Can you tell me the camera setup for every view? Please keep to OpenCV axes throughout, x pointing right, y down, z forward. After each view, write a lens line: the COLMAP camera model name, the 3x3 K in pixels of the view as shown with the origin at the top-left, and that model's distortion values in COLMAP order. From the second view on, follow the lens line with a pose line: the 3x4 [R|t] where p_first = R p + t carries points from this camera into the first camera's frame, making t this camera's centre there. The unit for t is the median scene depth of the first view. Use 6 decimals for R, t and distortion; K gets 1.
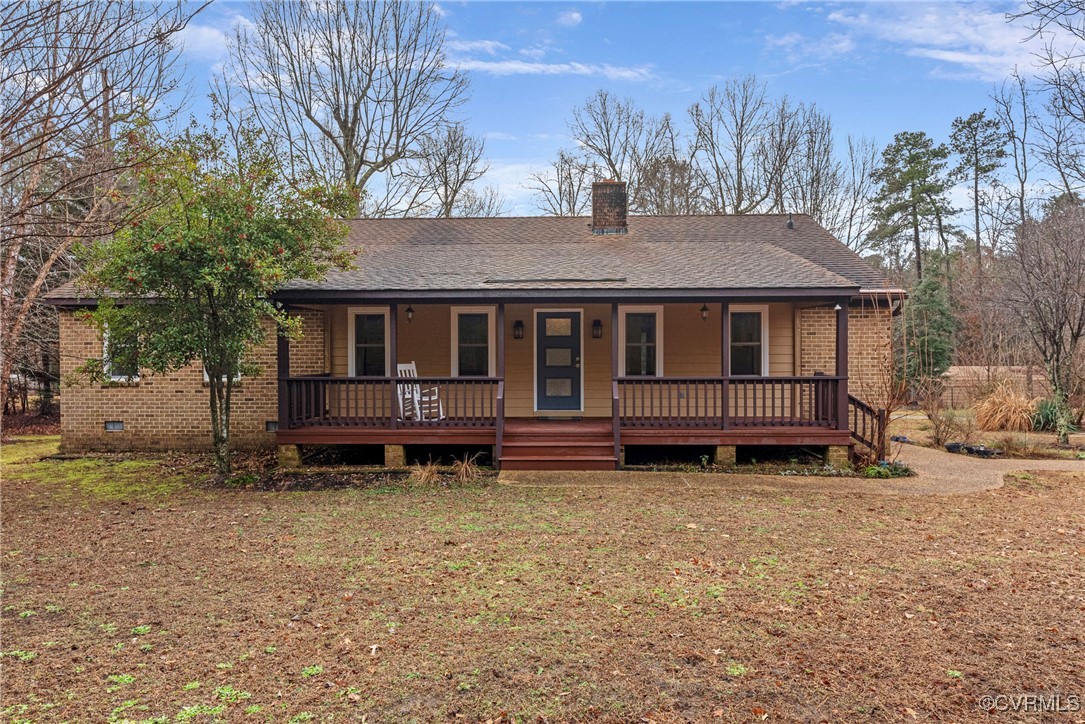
lens RADIAL K [[672.8, 0, 542.6], [0, 672.8, 362.8], [0, 0, 1]] dist [0.002553, -0.000847]
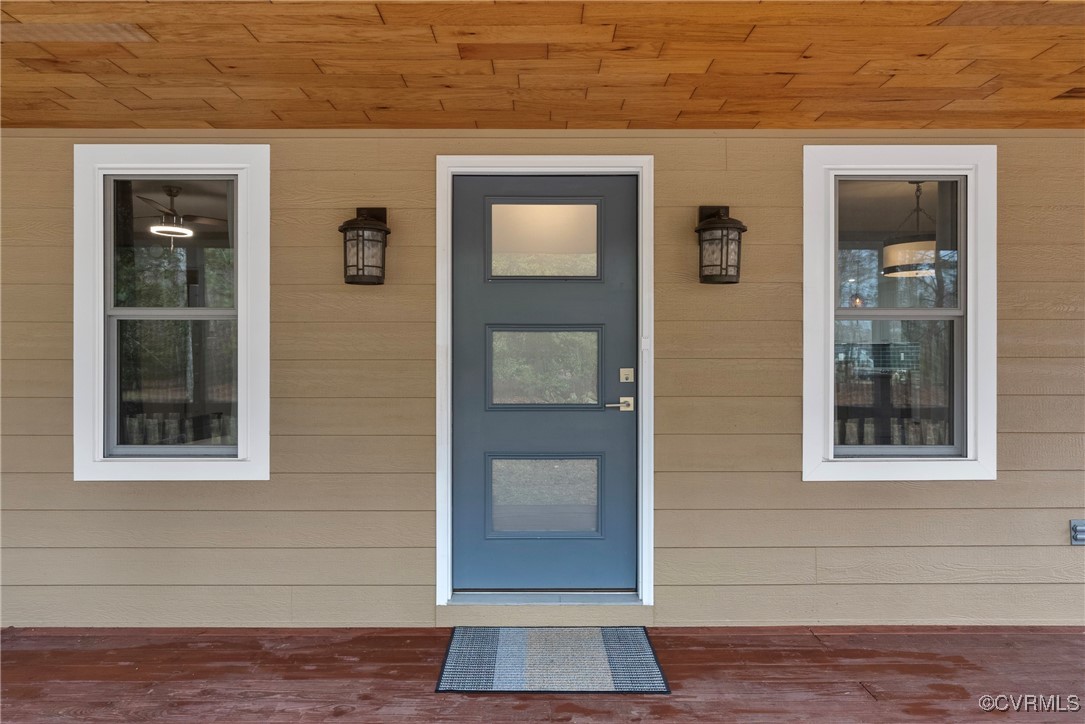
lens RADIAL K [[672.8, 0, 542.6], [0, 672.8, 358.4], [0, 0, 1]] dist [0.002553, -0.000847]
pose [[0.999982, 0.004638, 0.003698, 0.022253], [-0.004643, 0.999988, 0.001497, -0.011803], [-0.003691, -0.001514, 0.999992, 0.765386]]
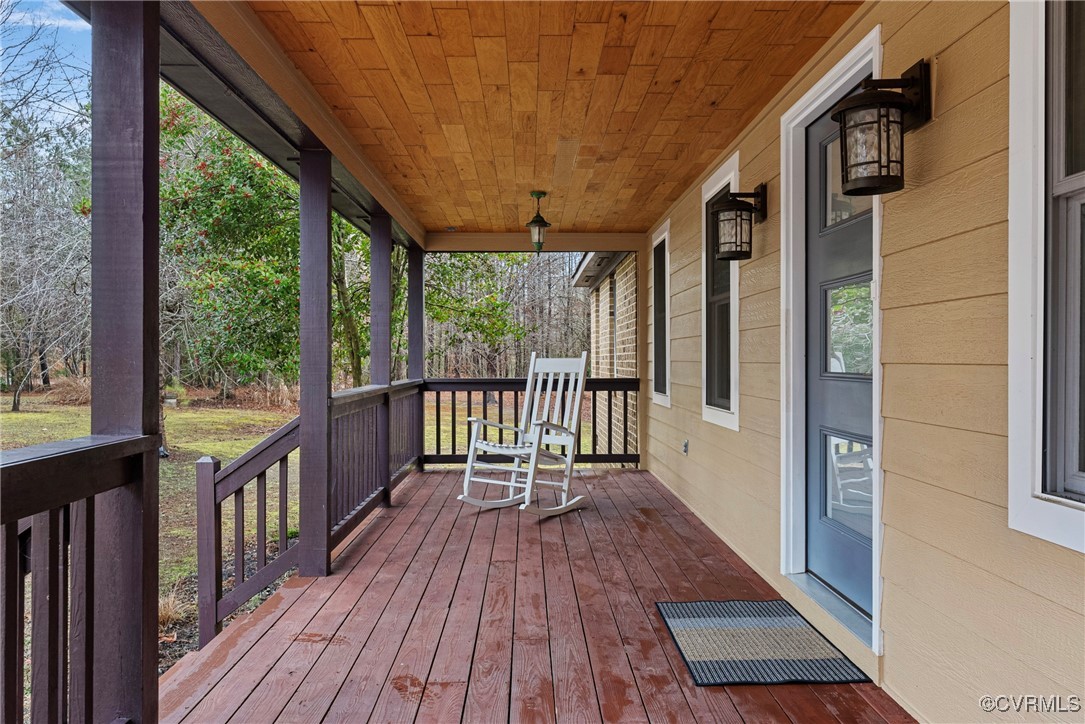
lens RADIAL K [[811.8, 0, 542.6], [0, 811.8, 362.1], [0, 0, 1]] dist [-0.006686, -0.001150]
pose [[0.007597, 0.007998, -0.999939, 0.264758], [-0.001647, 0.999967, 0.007986, 0.000146], [0.999970, 0.001586, 0.007610, 0.916384]]
